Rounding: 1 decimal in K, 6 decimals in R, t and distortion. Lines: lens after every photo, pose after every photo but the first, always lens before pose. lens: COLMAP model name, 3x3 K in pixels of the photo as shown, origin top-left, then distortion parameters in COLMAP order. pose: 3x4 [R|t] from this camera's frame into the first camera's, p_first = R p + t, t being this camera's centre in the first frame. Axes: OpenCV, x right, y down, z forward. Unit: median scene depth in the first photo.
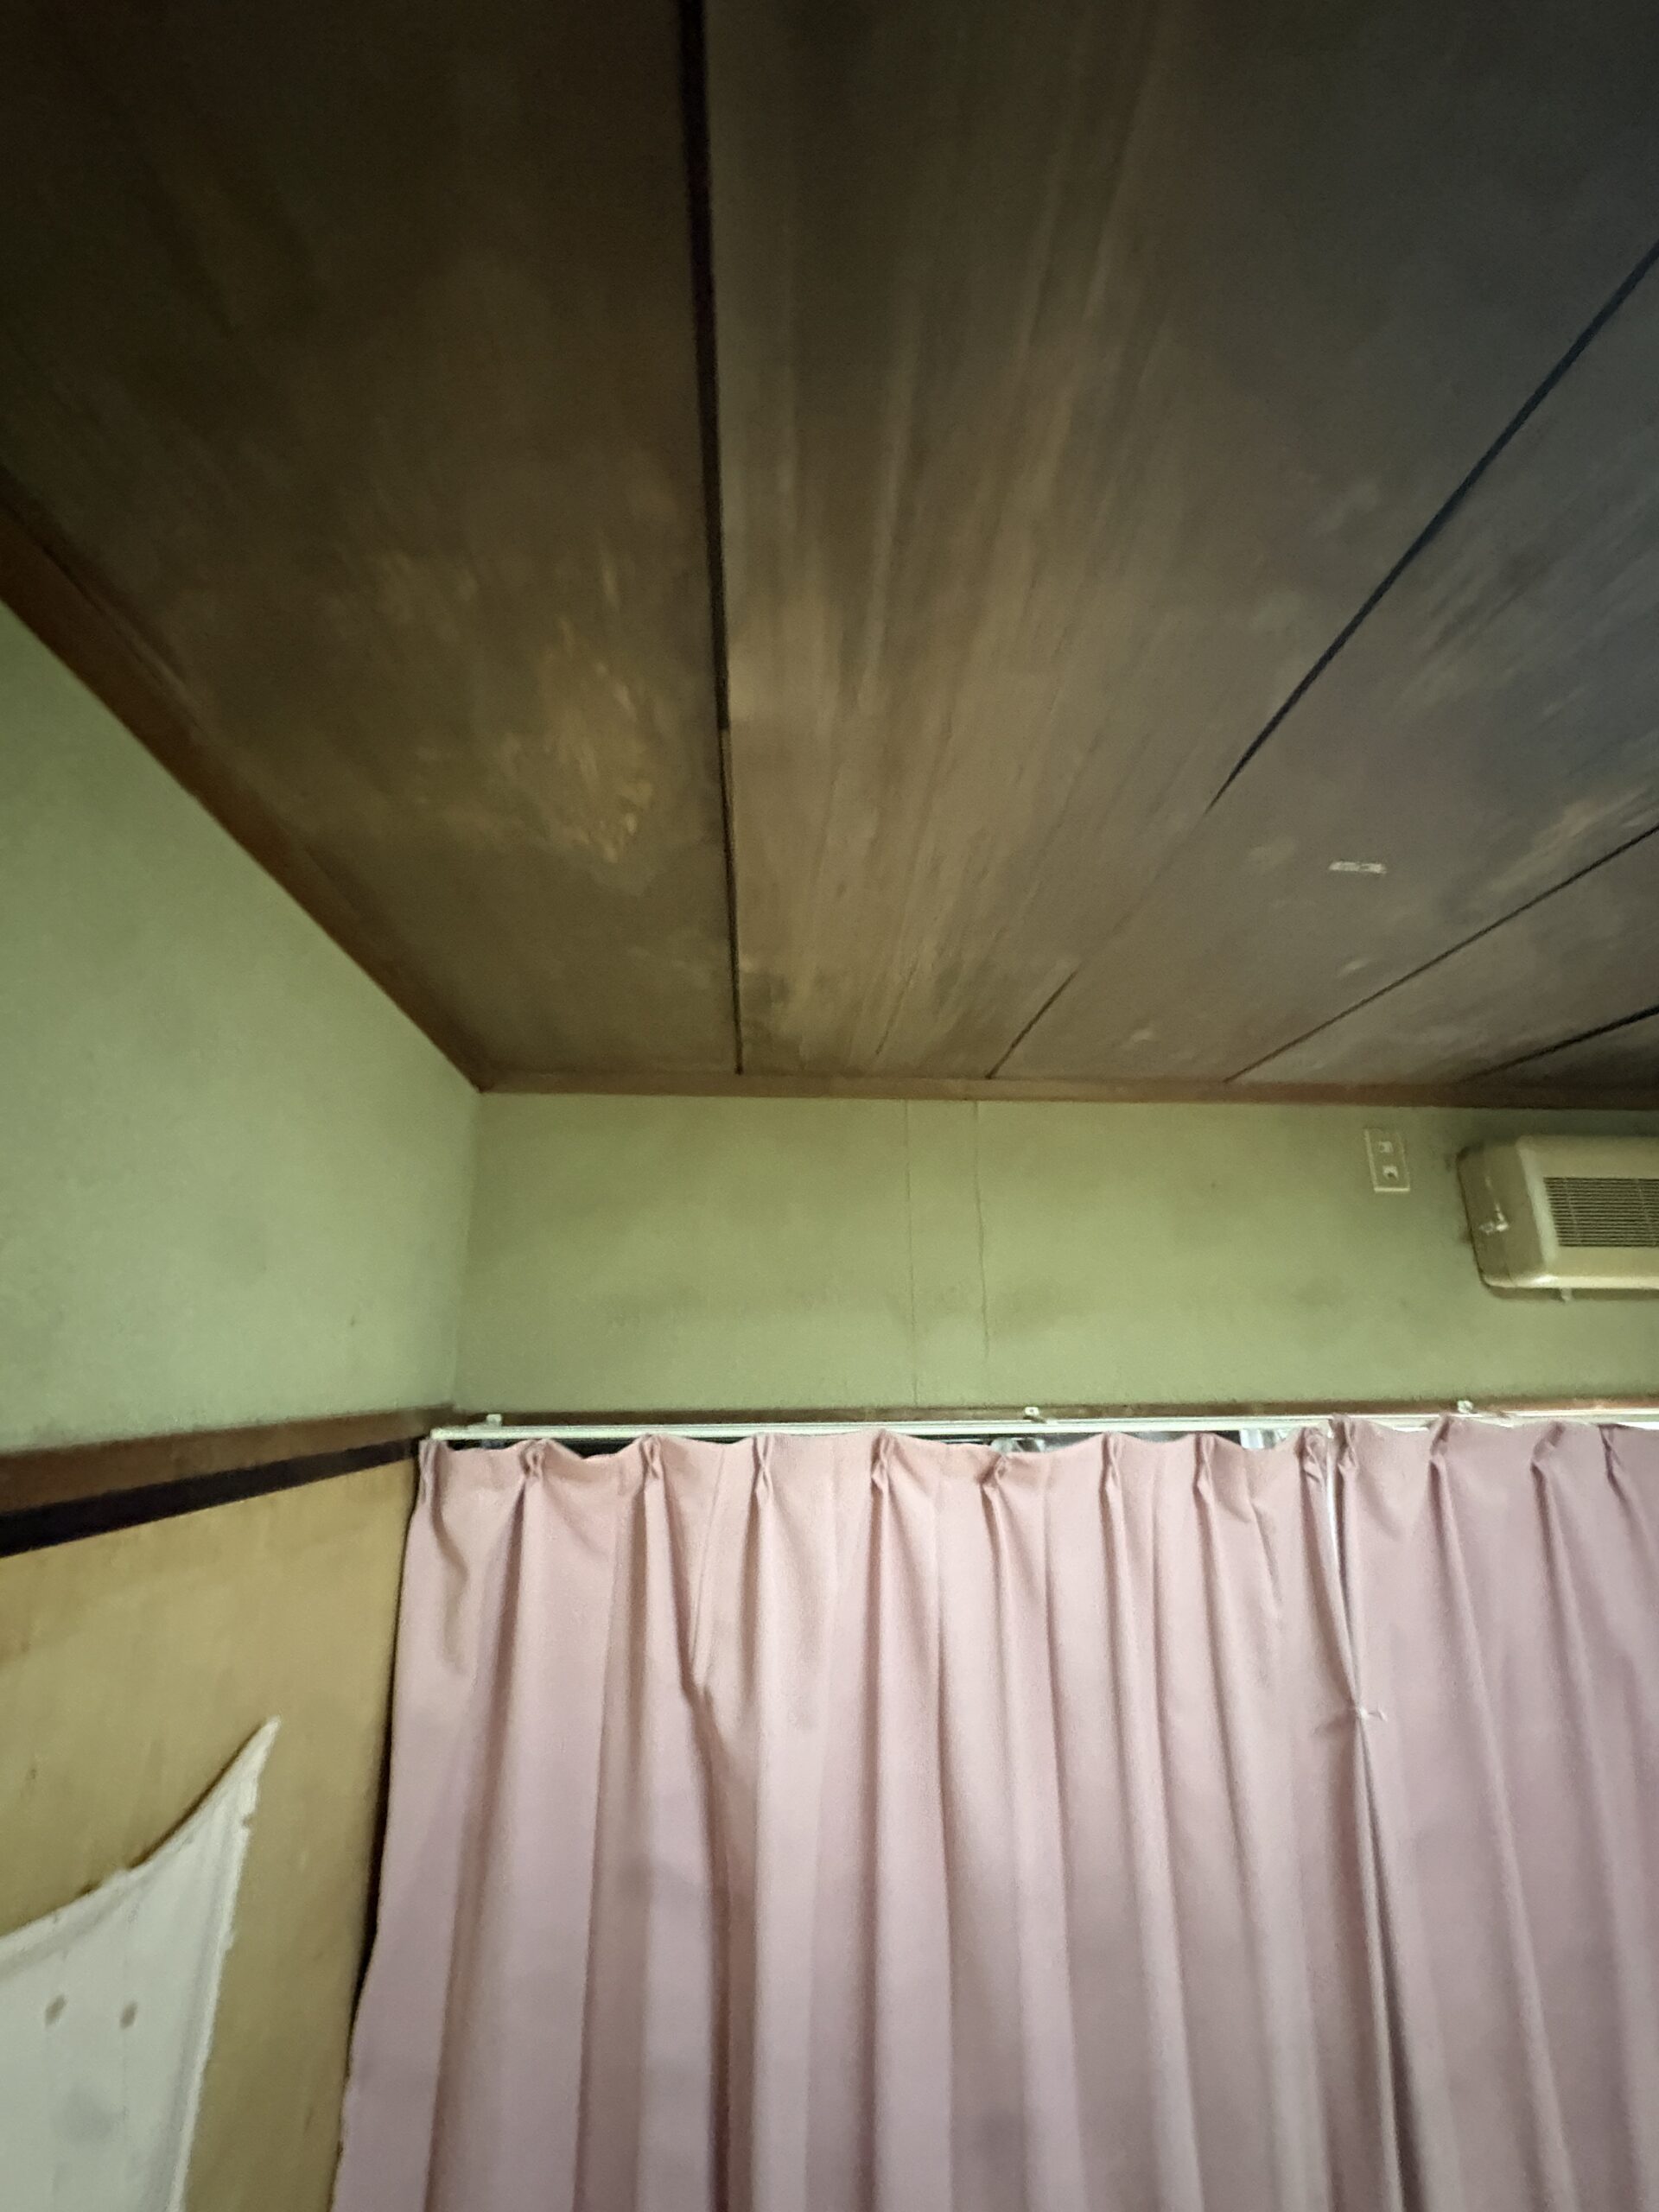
lens RADIAL K [[884.9, 0, 829.5], [0, 884.9, 1106.0], [0, 0, 1]] dist [0.003846, -0.002110]
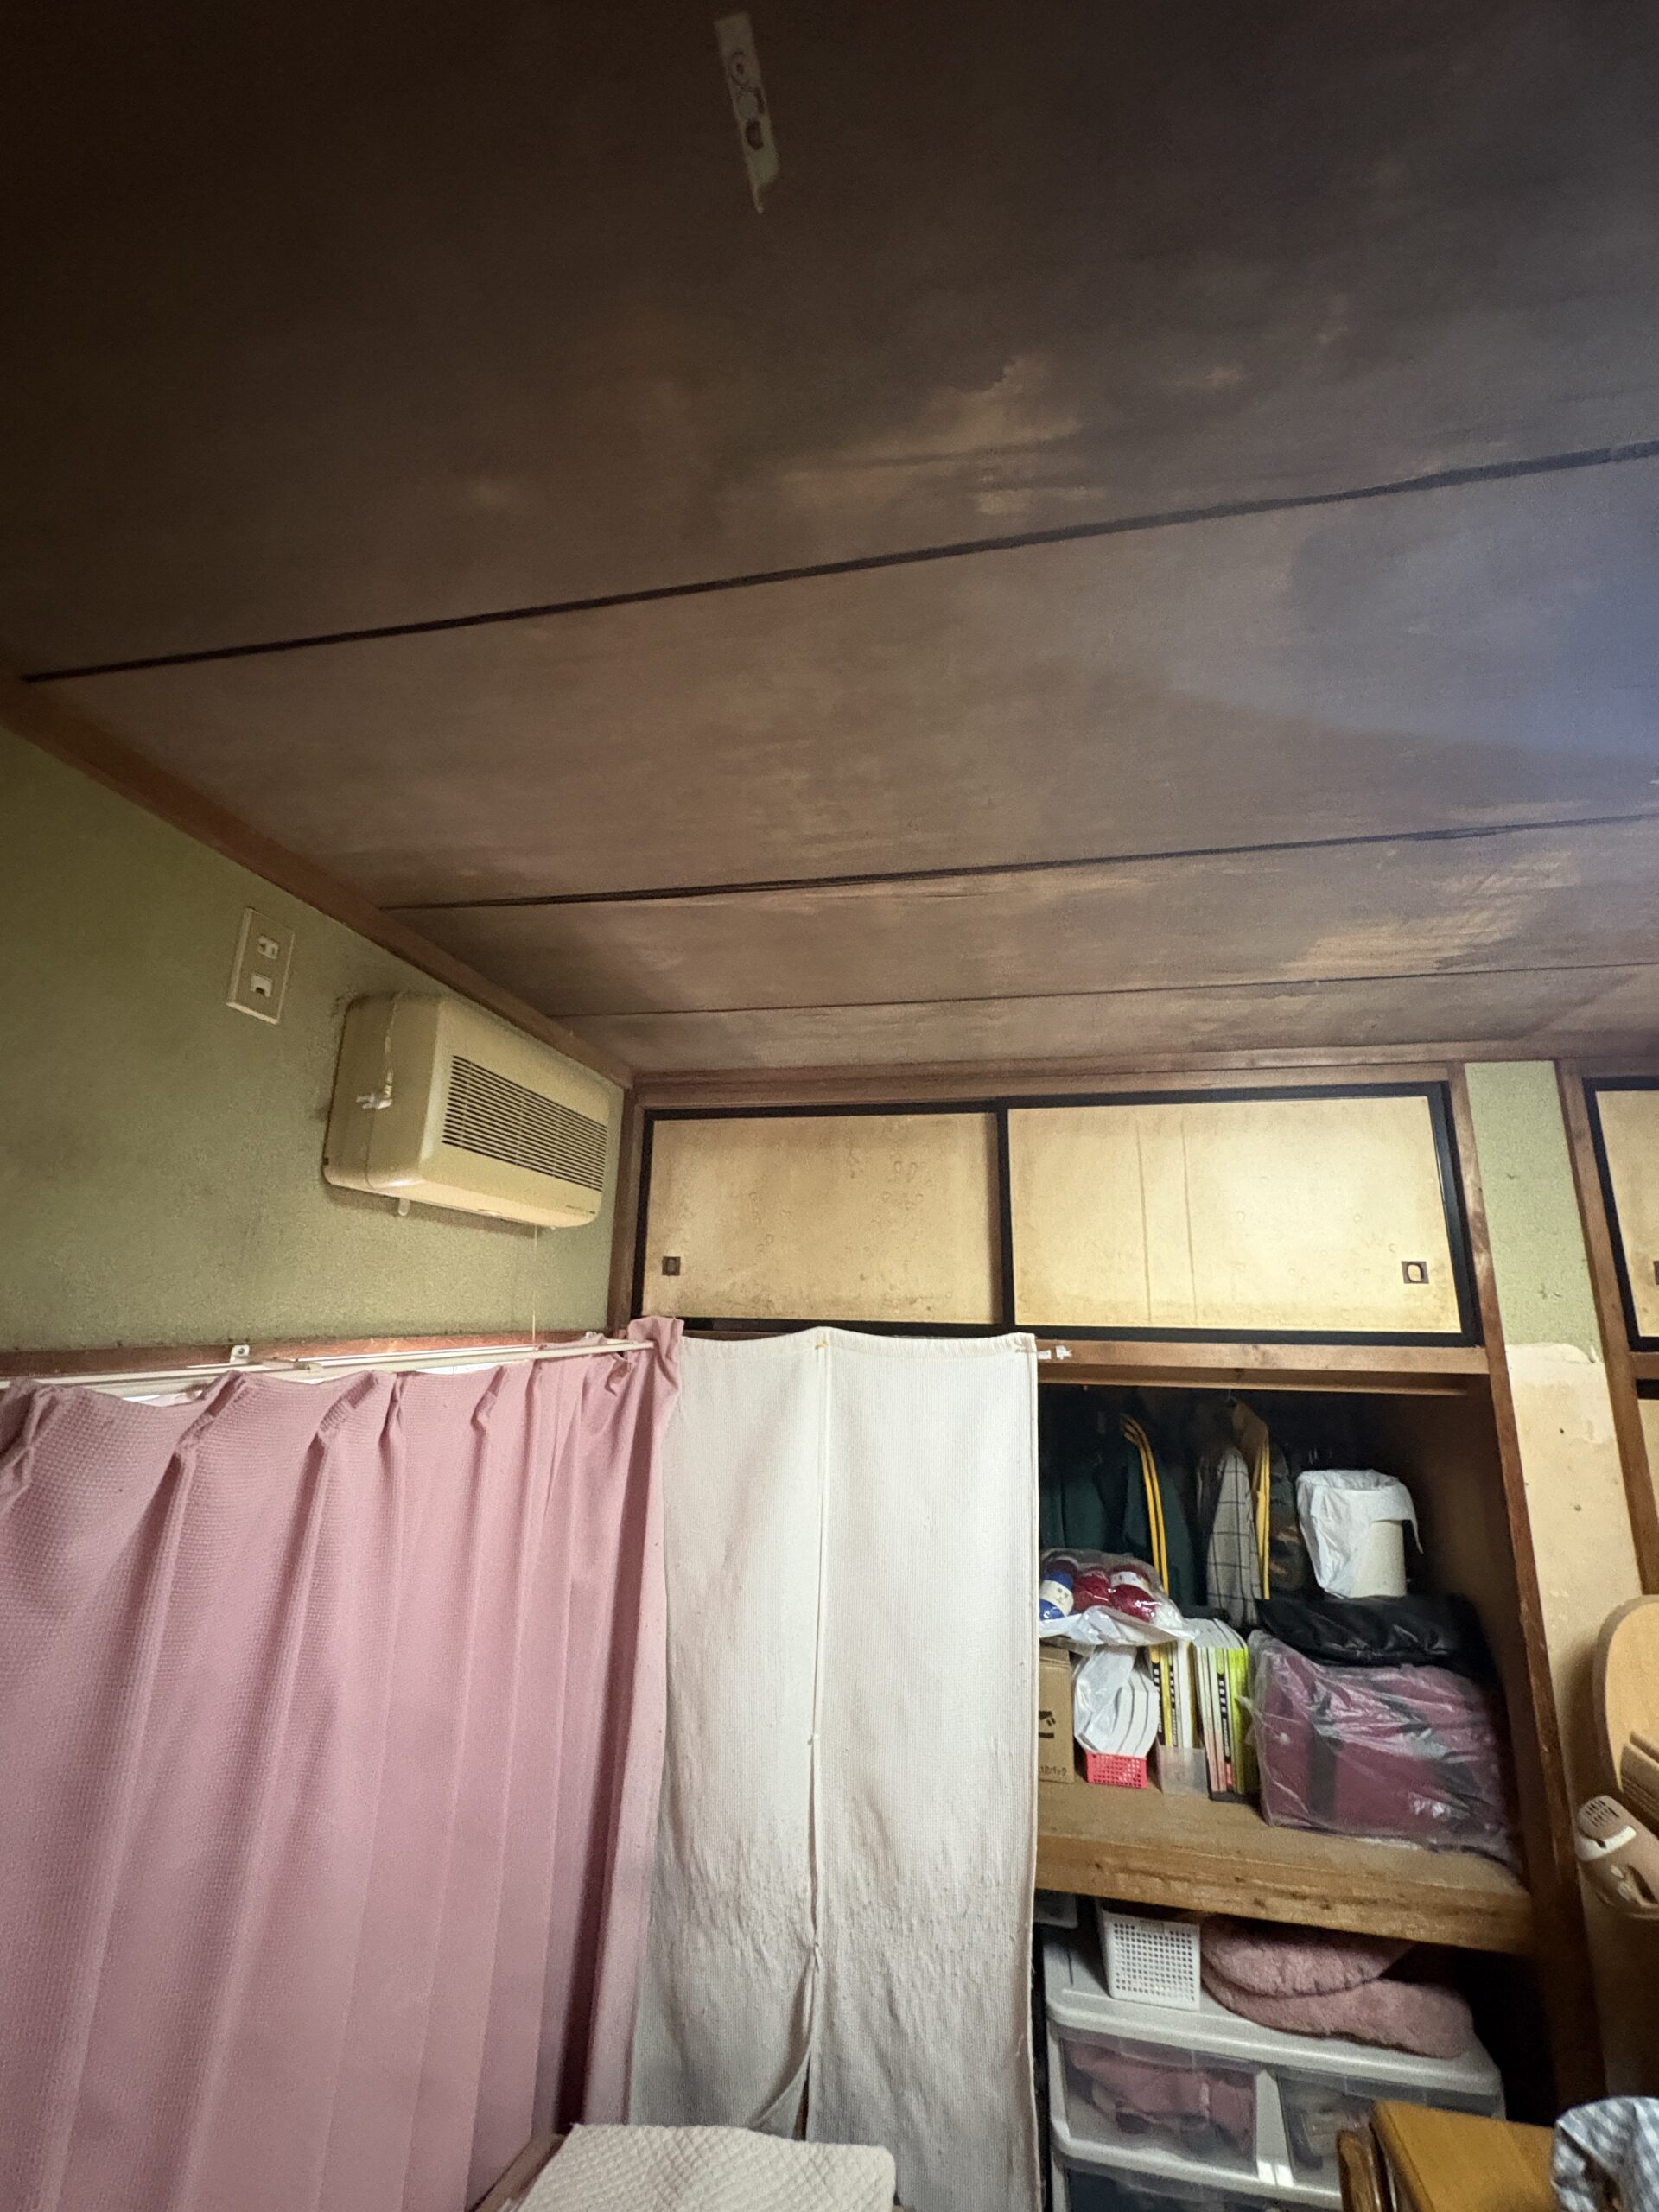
lens RADIAL K [[884.9, 0, 829.5], [0, 884.9, 1106.0], [0, 0, 1]] dist [0.003846, -0.002110]
pose [[0.288545, 0.228873, 0.929709, 0.199709], [-0.293515, 0.945403, -0.141641, 0.133983], [-0.911367, -0.232014, 0.339969, 0.431259]]
